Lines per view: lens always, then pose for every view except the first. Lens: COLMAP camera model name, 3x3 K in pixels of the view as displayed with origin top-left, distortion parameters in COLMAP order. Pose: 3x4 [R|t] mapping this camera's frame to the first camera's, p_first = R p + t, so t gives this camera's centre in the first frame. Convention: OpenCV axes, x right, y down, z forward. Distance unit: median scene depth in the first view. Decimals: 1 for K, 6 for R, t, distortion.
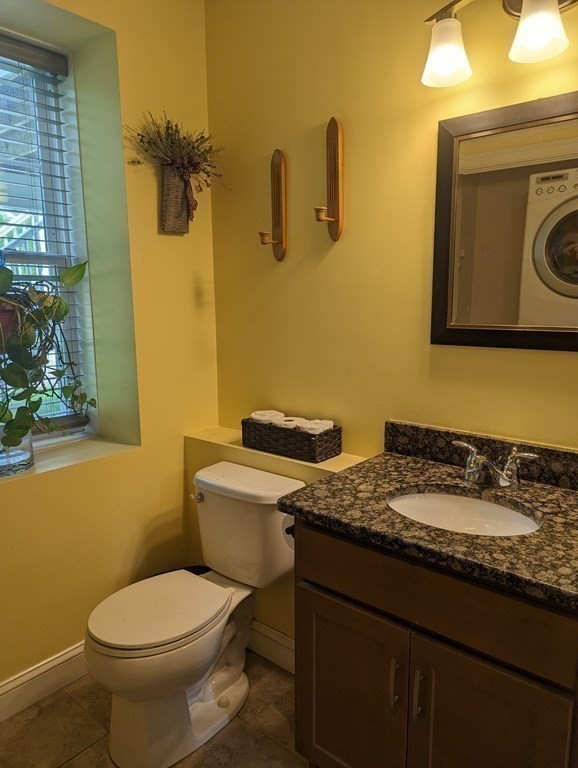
lens RADIAL K [[549.1, 0, 292.0], [0, 549.1, 390.2], [0, 0, 1]] dist [0.054812, 0.000554]
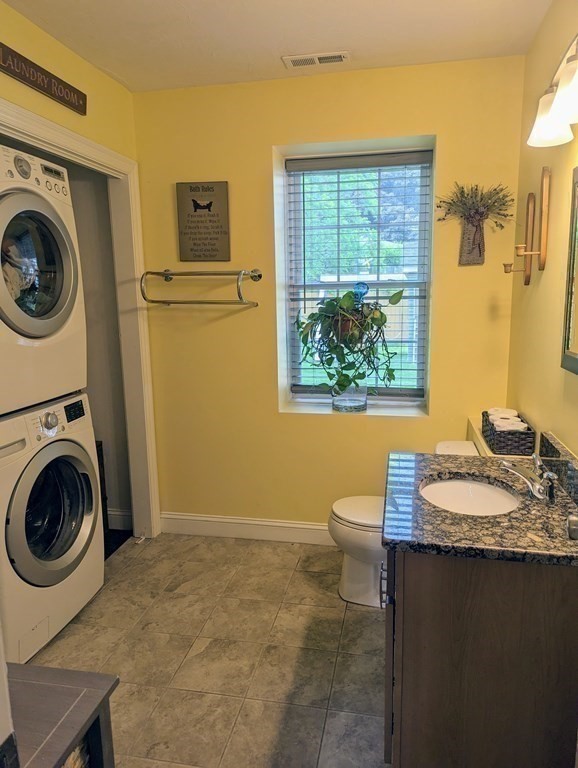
lens RADIAL K [[549.1, 0, 291.7], [0, 549.1, 383.4], [0, 0, 1]] dist [0.054812, 0.000554]
pose [[0.460727, 0.149978, -0.874778, 0.931327], [-0.138549, 0.985690, 0.096023, -0.080322], [0.876661, 0.076959, 0.474913, 0.008523]]
